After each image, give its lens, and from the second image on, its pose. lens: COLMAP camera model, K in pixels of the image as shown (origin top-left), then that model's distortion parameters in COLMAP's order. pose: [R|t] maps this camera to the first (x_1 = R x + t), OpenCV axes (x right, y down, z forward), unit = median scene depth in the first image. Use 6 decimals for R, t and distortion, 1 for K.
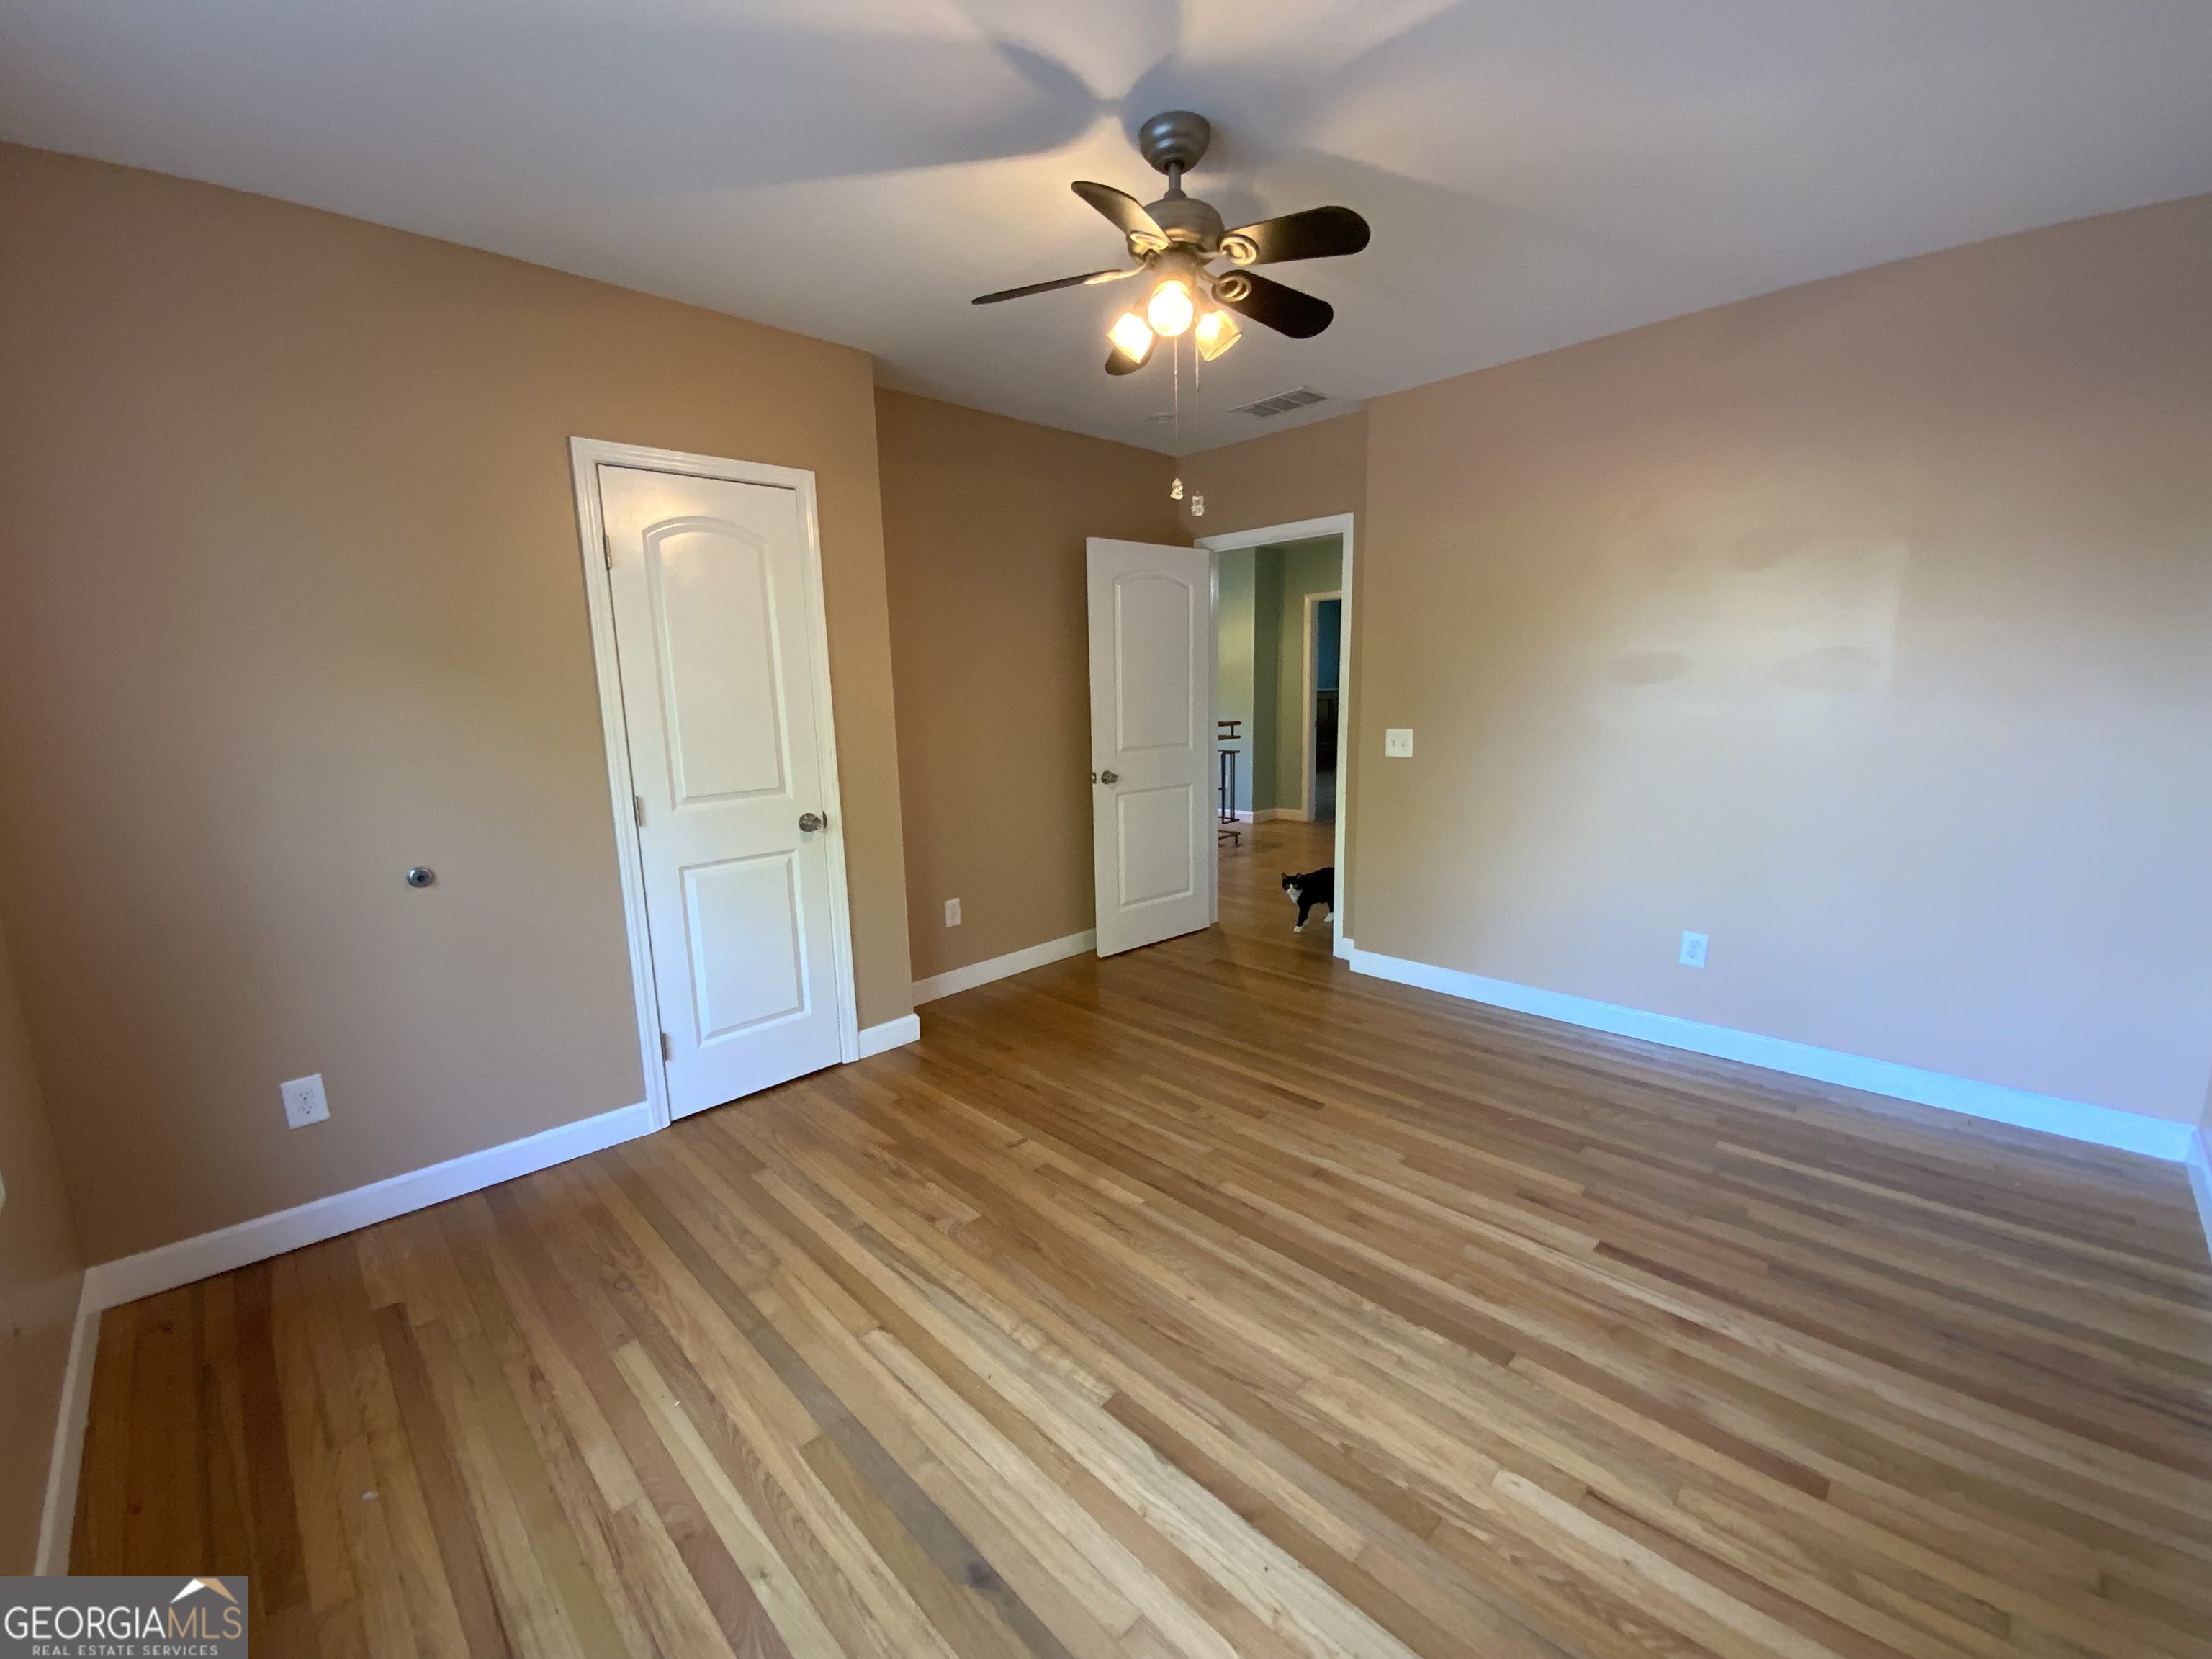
lens RADIAL K [[899.6, 0, 1106.0], [0, 899.6, 829.5], [0, 0, 1]] dist [-0.000740, -0.000105]
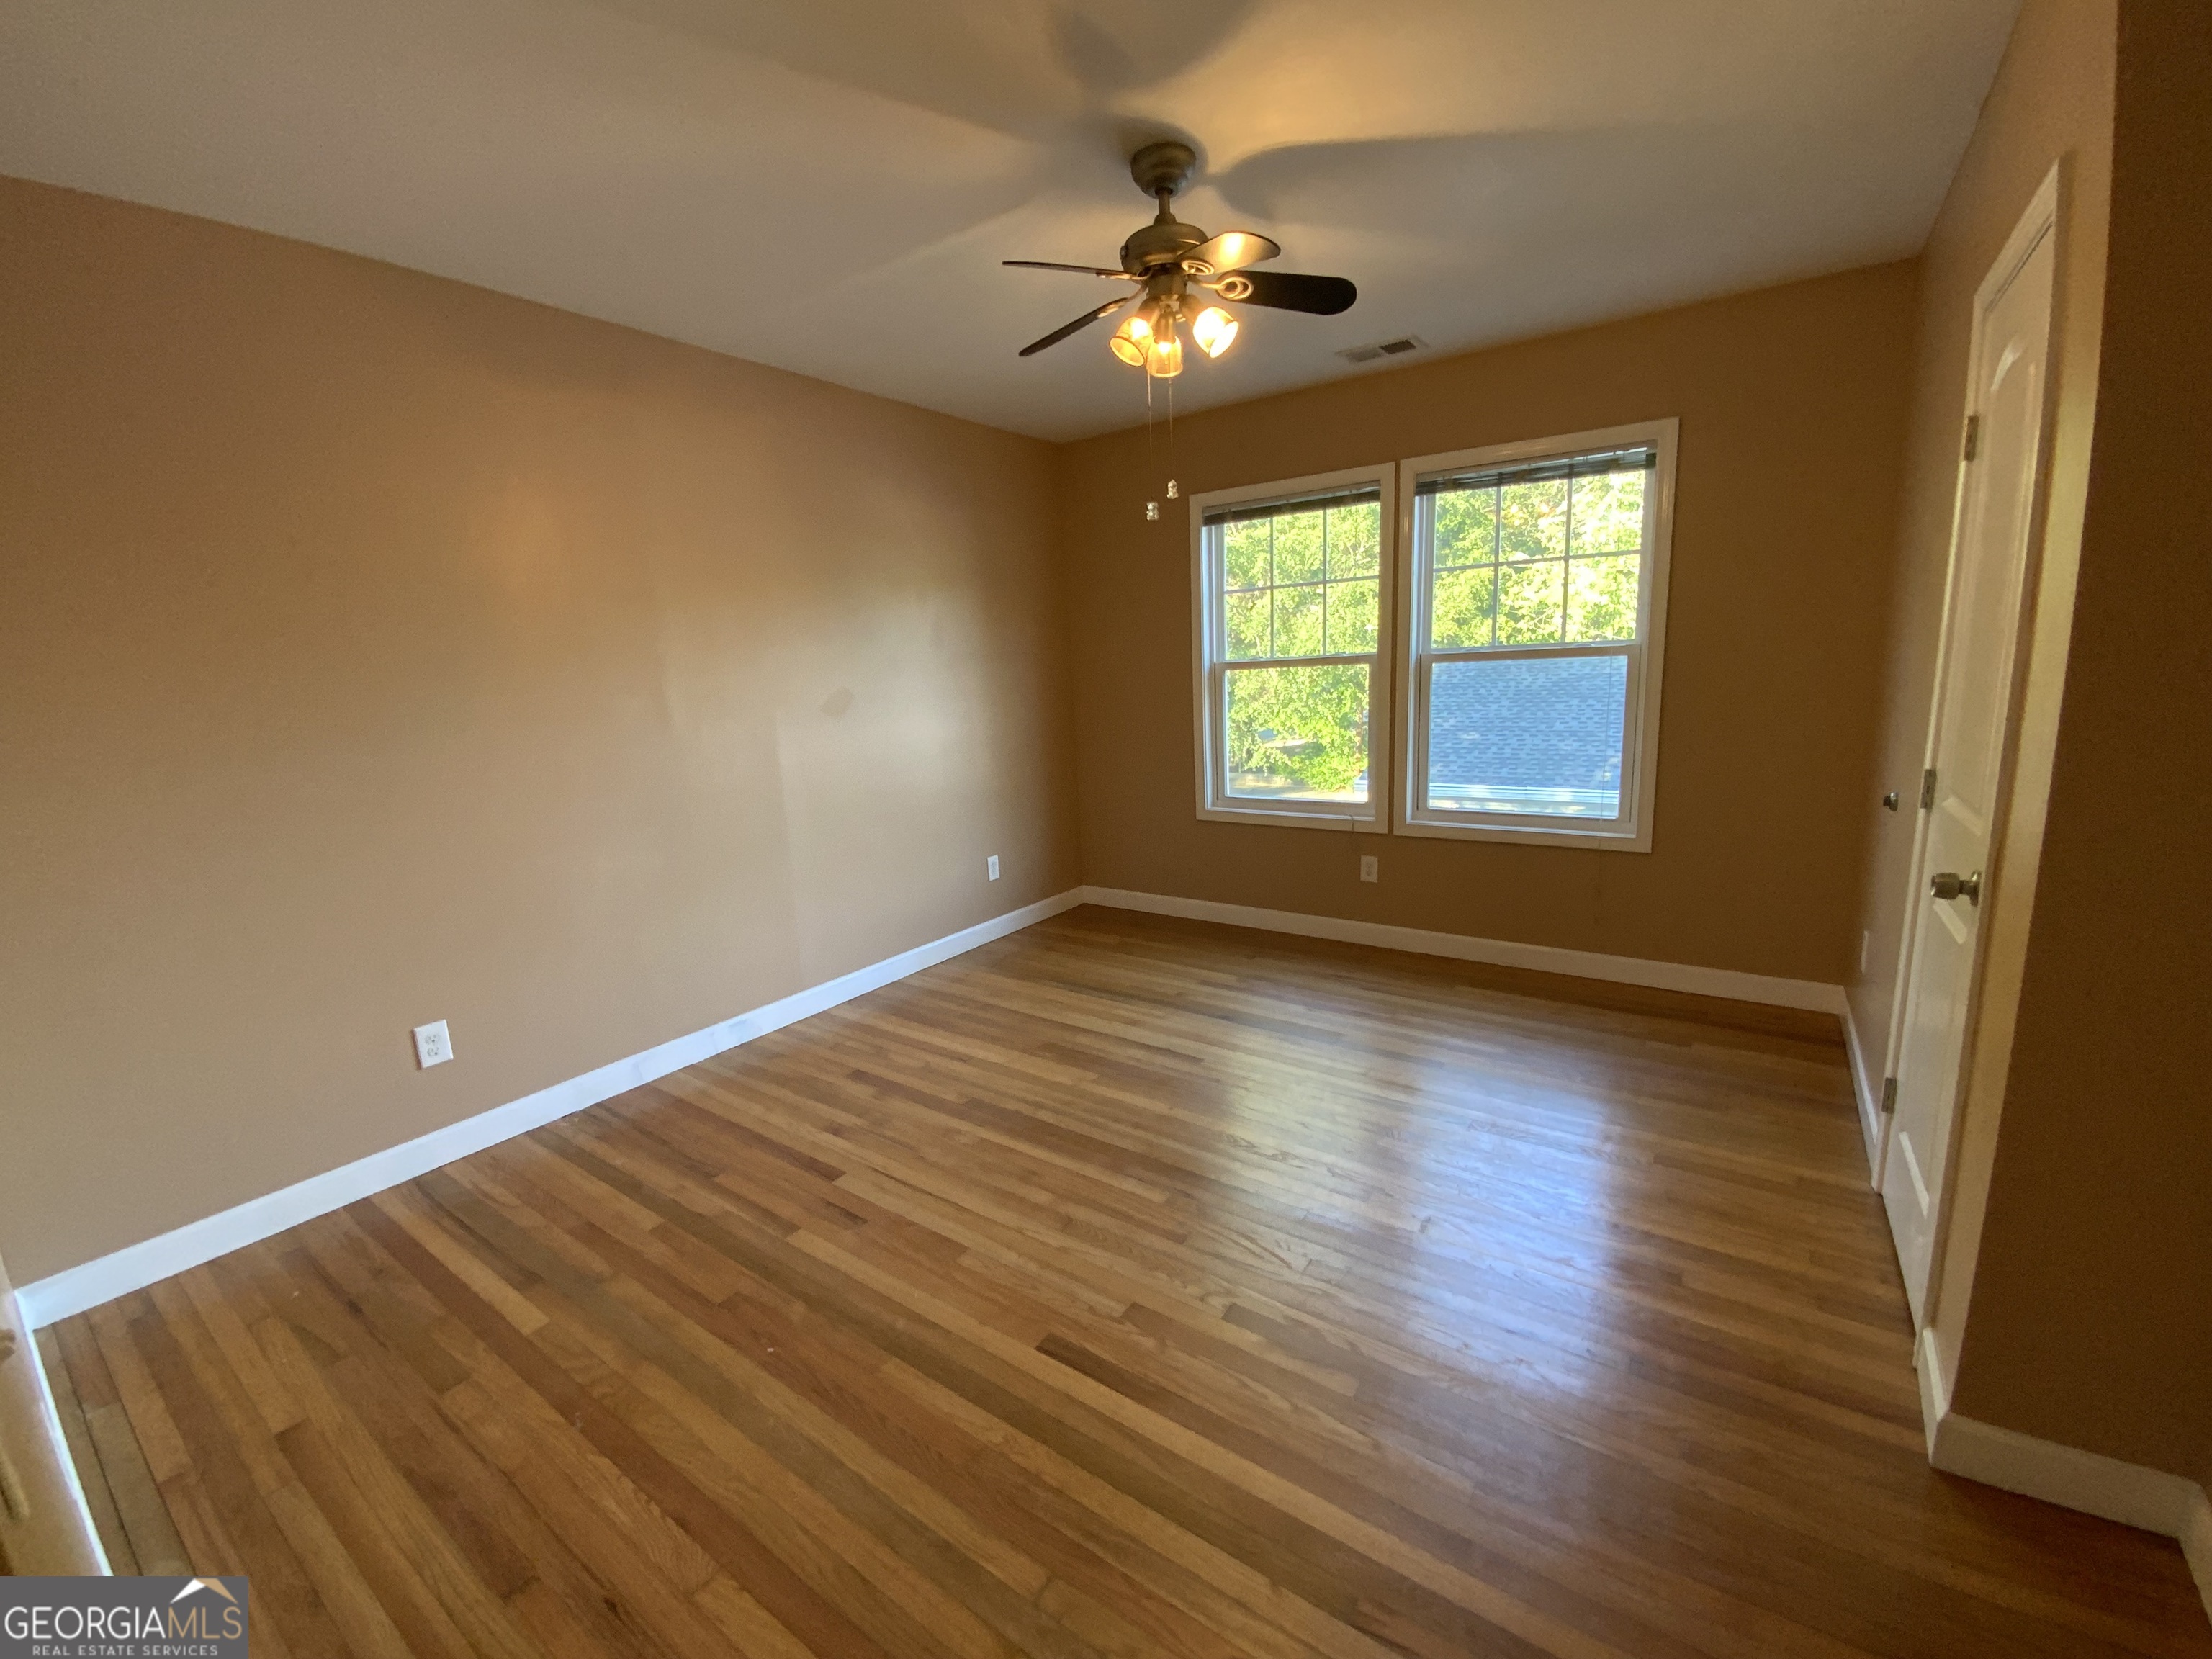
lens RADIAL K [[899.6, 0, 1106.0], [0, 899.6, 829.5], [0, 0, 1]] dist [-0.000740, -0.000105]
pose [[-0.984710, 0.094408, -0.146402, 0.324442], [0.036855, 0.934294, 0.354593, -0.341297], [0.170259, 0.343776, -0.923488, 1.906754]]
